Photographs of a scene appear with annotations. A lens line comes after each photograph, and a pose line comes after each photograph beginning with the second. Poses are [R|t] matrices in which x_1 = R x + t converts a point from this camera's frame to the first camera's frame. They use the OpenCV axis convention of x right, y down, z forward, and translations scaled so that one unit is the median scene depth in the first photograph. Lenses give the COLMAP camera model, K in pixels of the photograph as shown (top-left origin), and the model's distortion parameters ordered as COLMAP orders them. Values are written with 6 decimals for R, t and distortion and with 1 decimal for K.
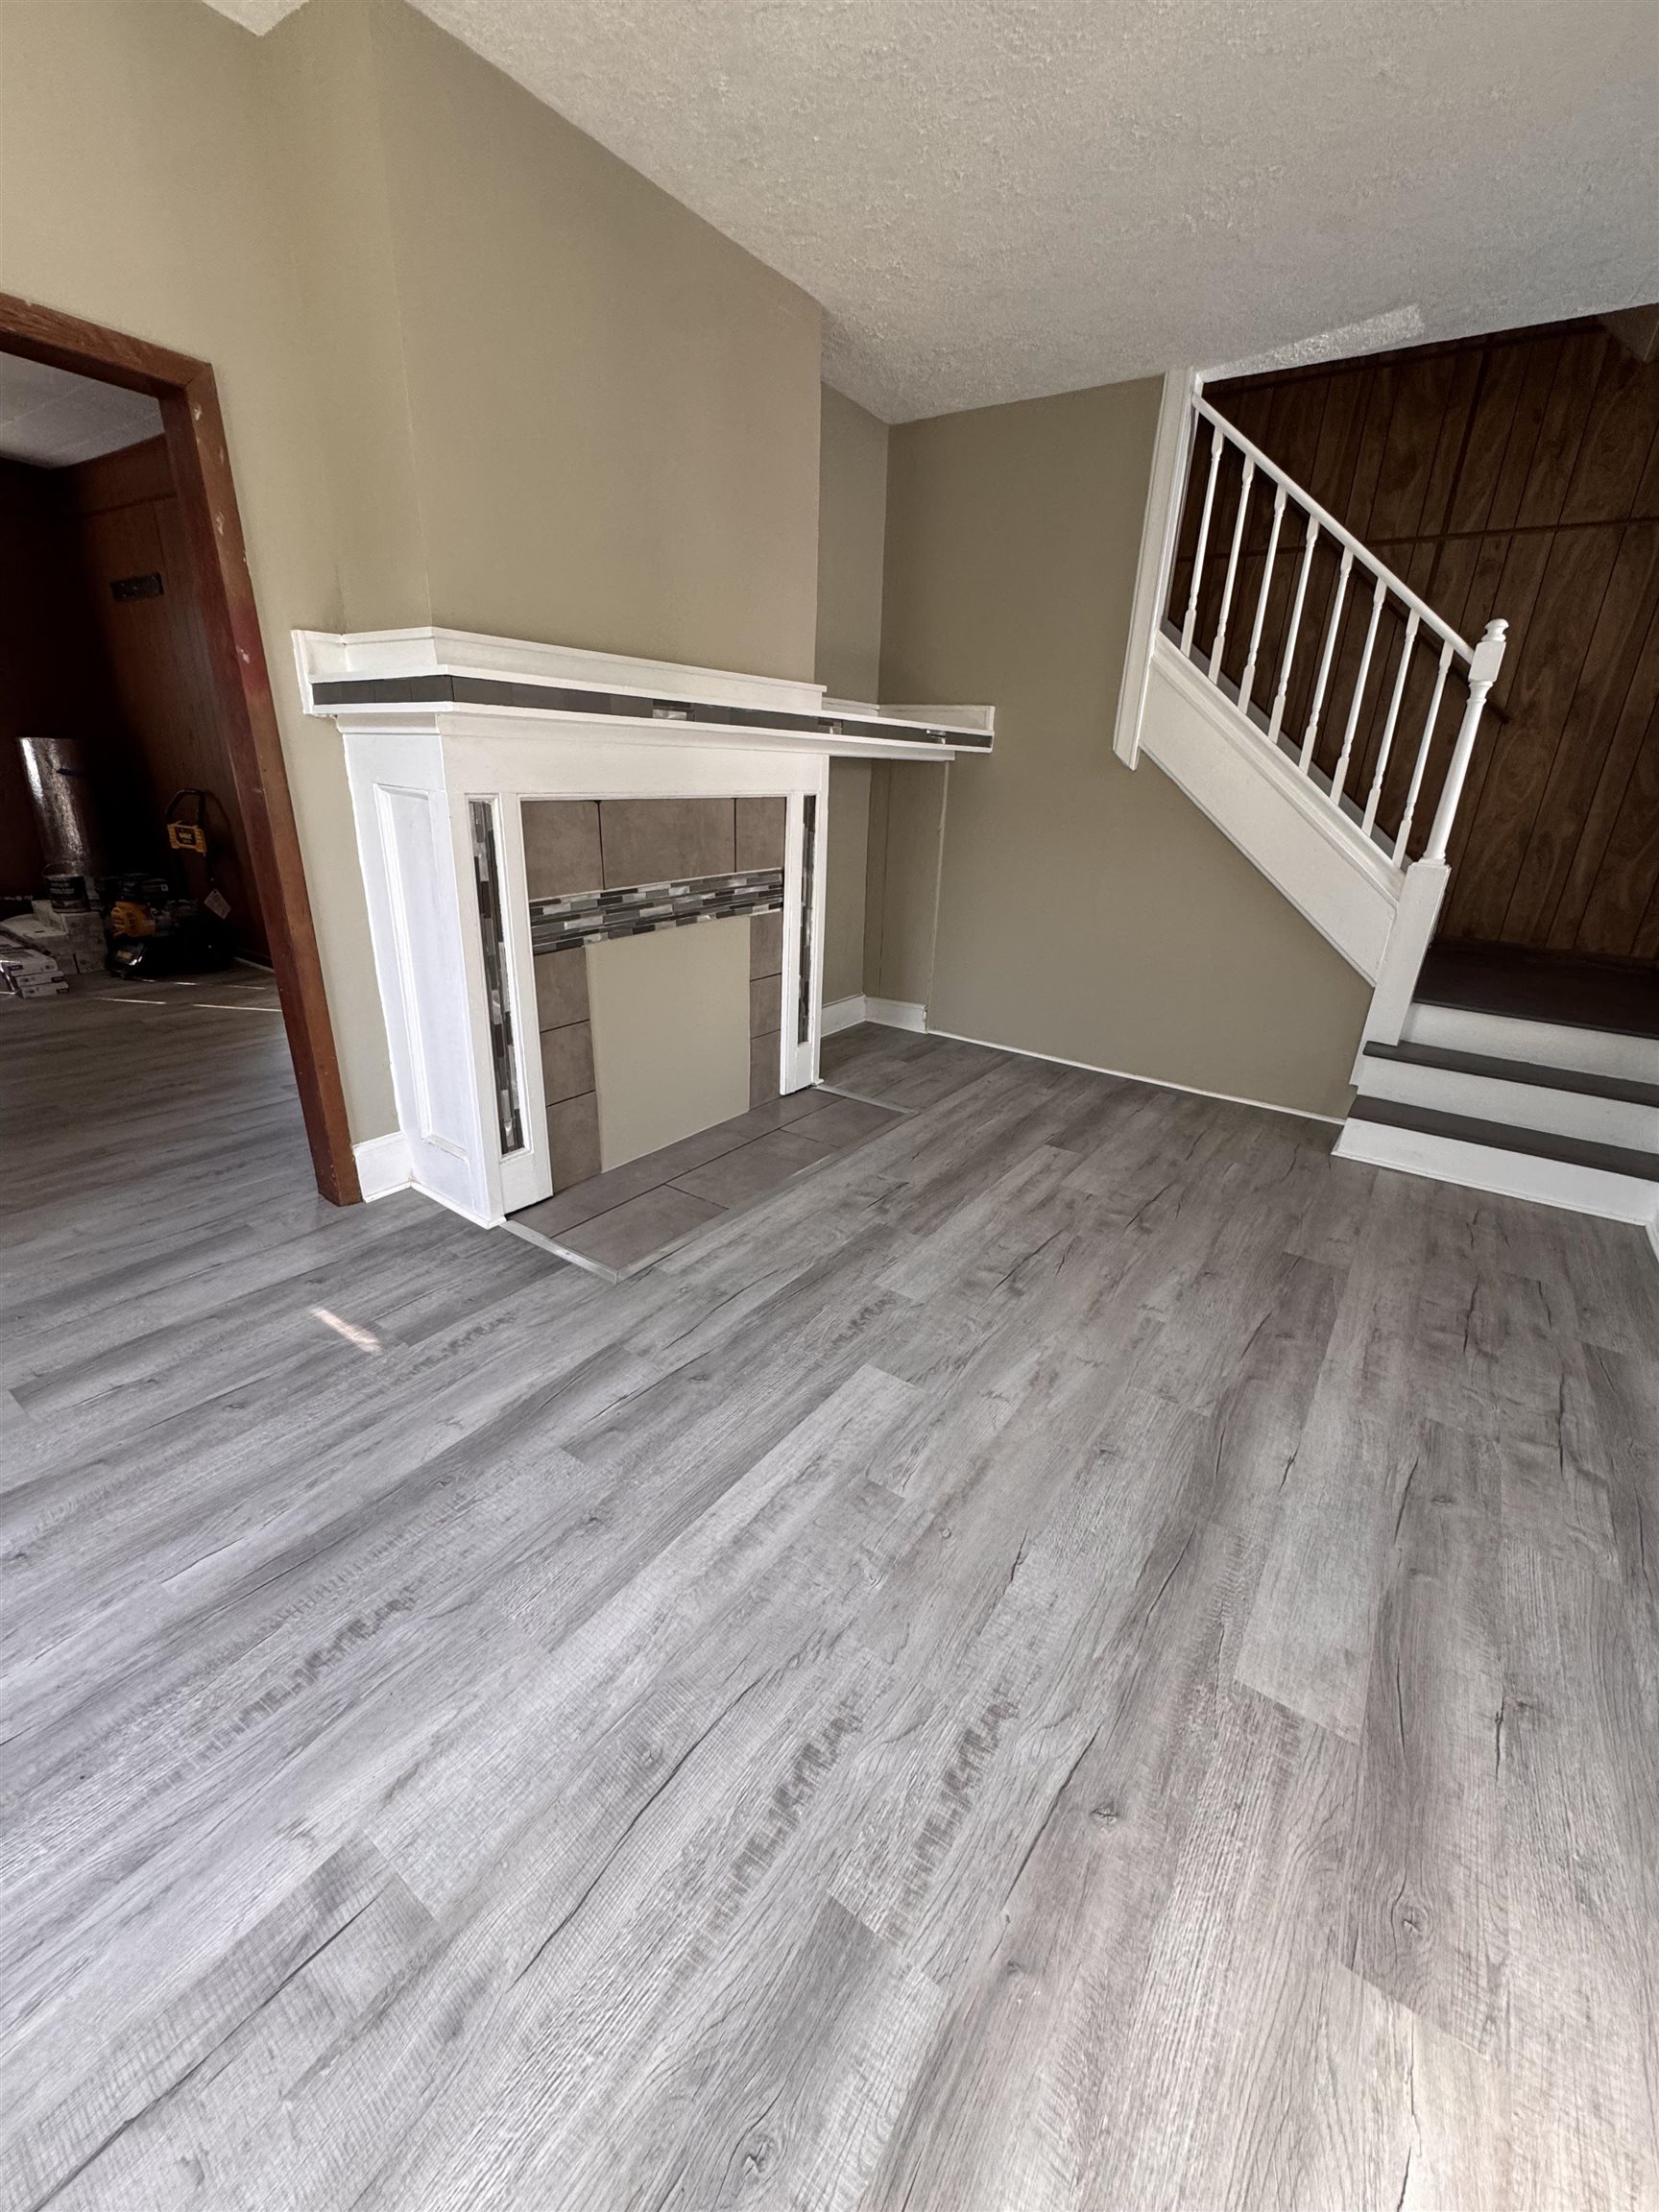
lens RADIAL K [[881.3, 0, 833.2], [0, 881.3, 1105.6], [0, 0, 1]] dist [-0.003056, -0.000170]
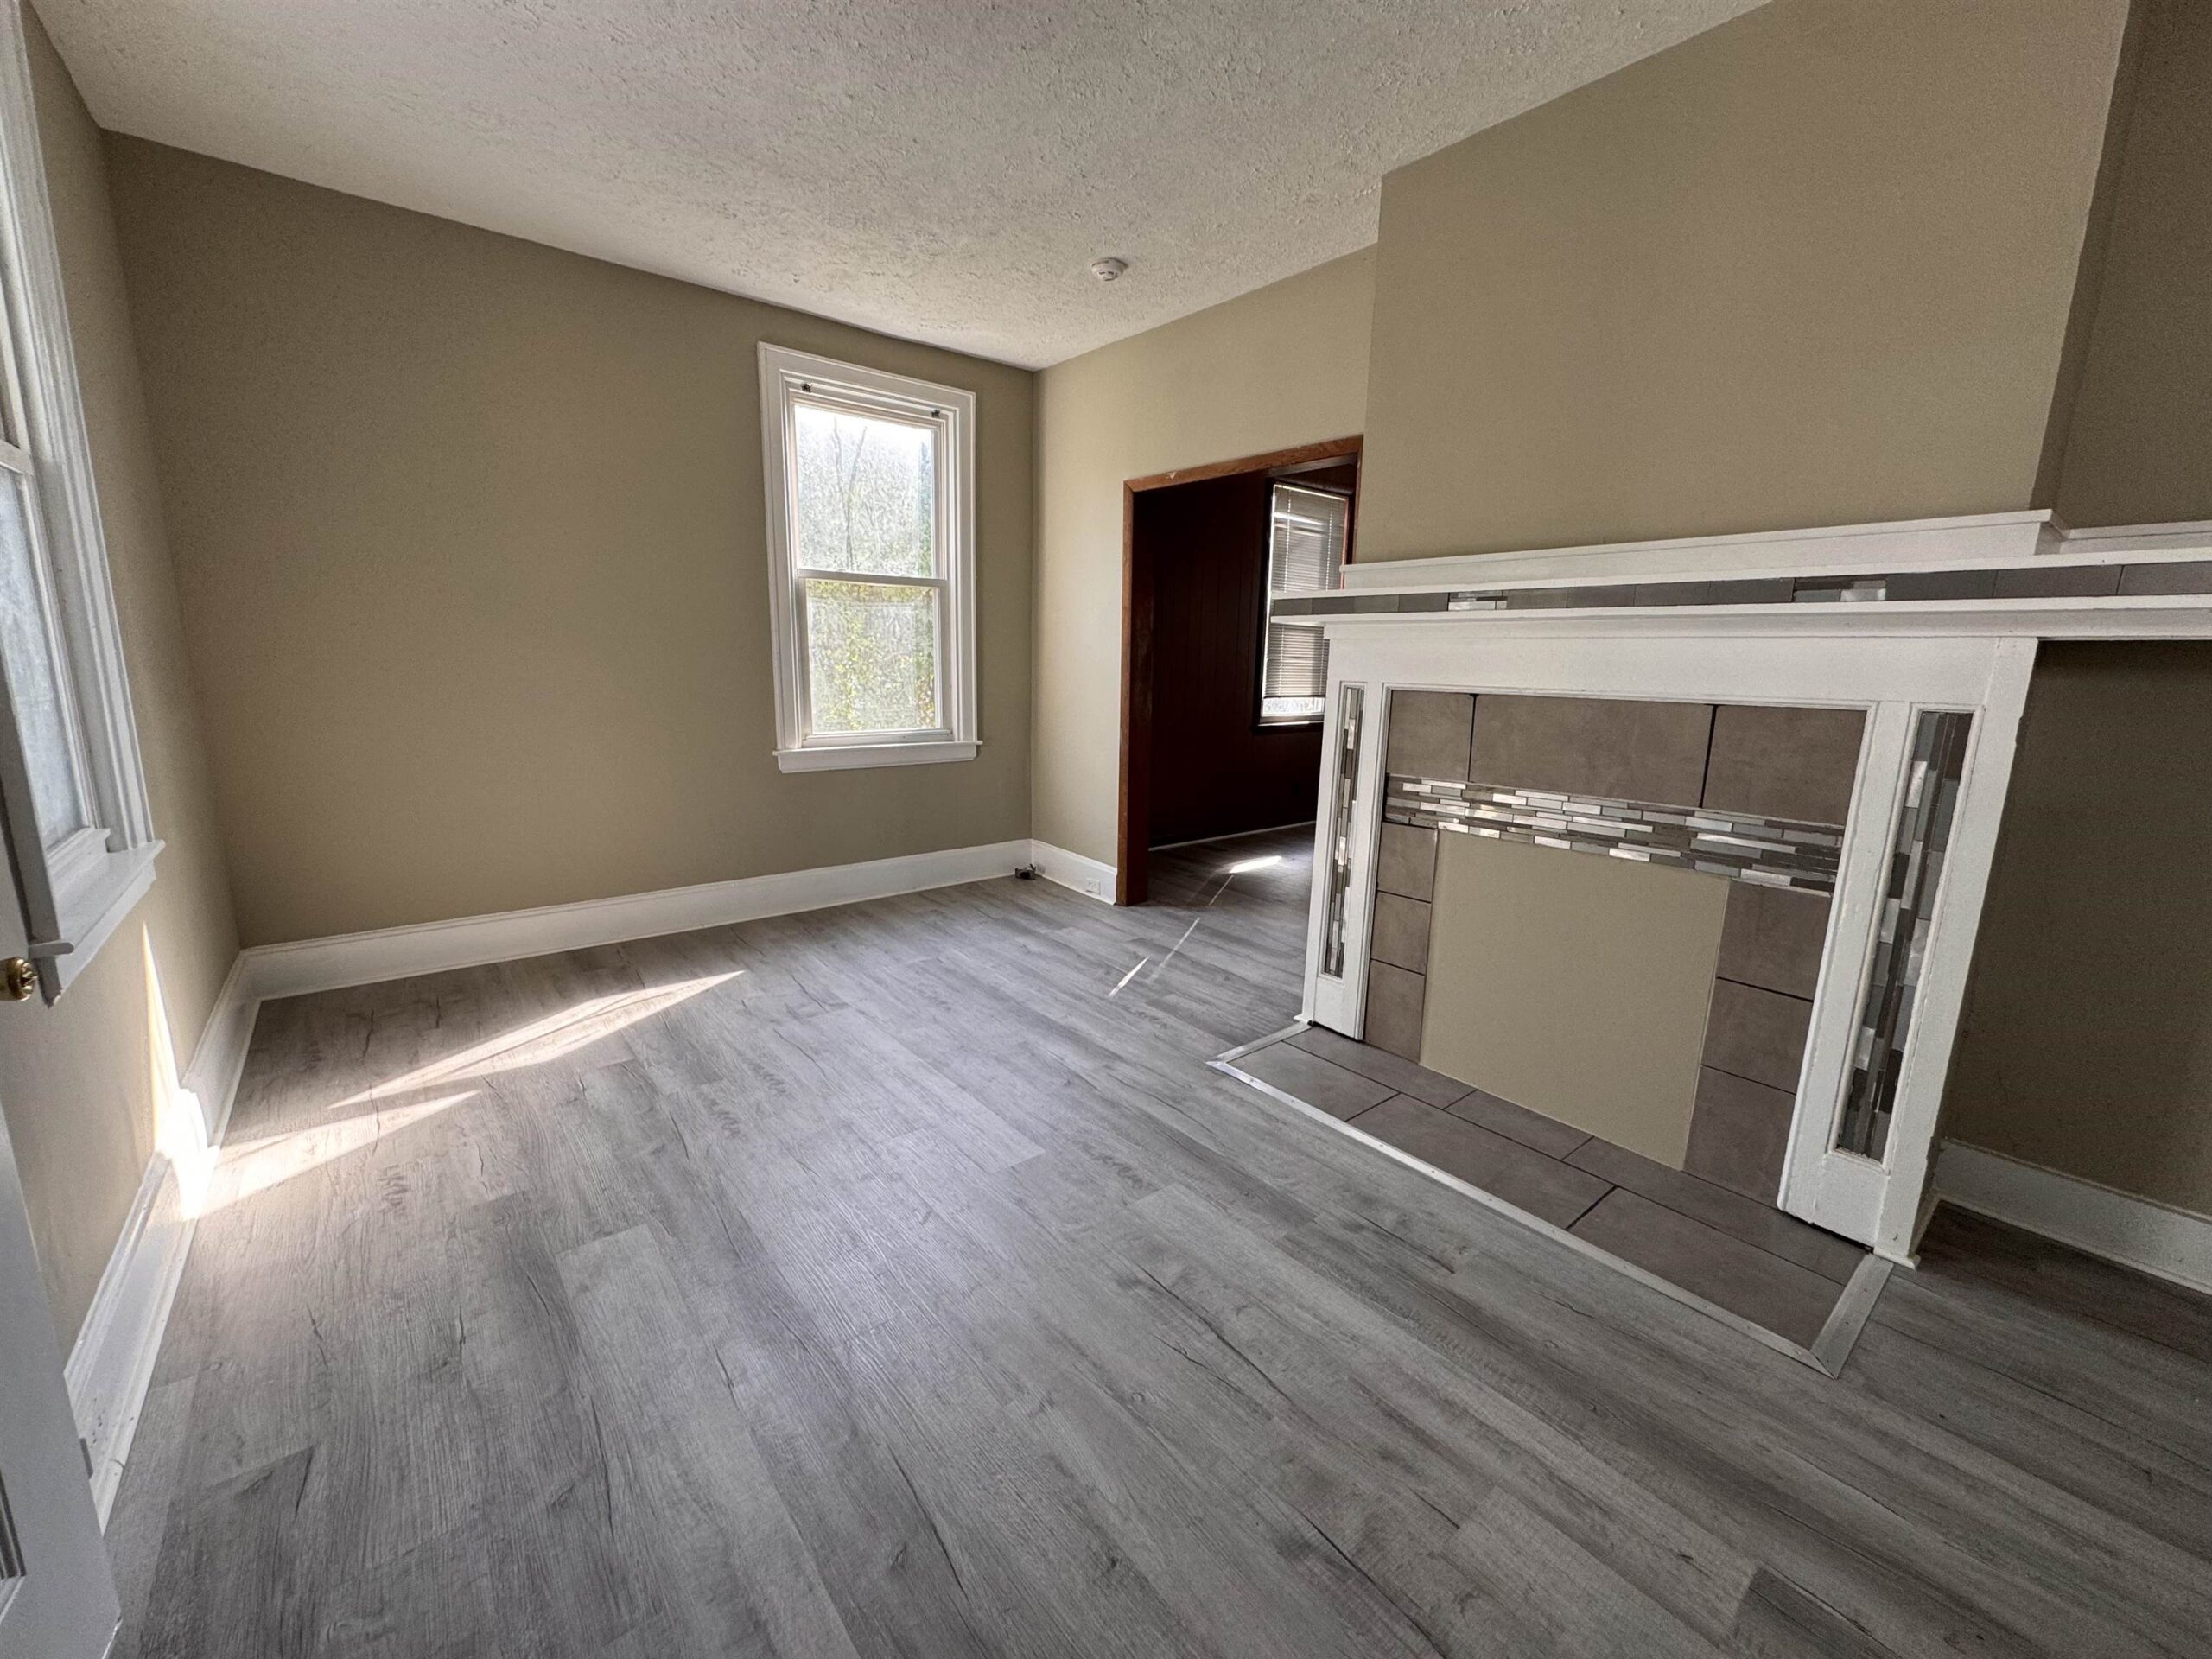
lens RADIAL K [[881.3, 0, 1106.0], [0, 881.3, 829.5], [0, 0, 1]] dist [-0.003056, -0.000170]
pose [[-0.265163, 0.140723, -0.953879, 0.967079], [-0.379772, 0.894081, 0.237471, -0.342495], [0.886263, 0.425225, -0.183635, 1.045801]]
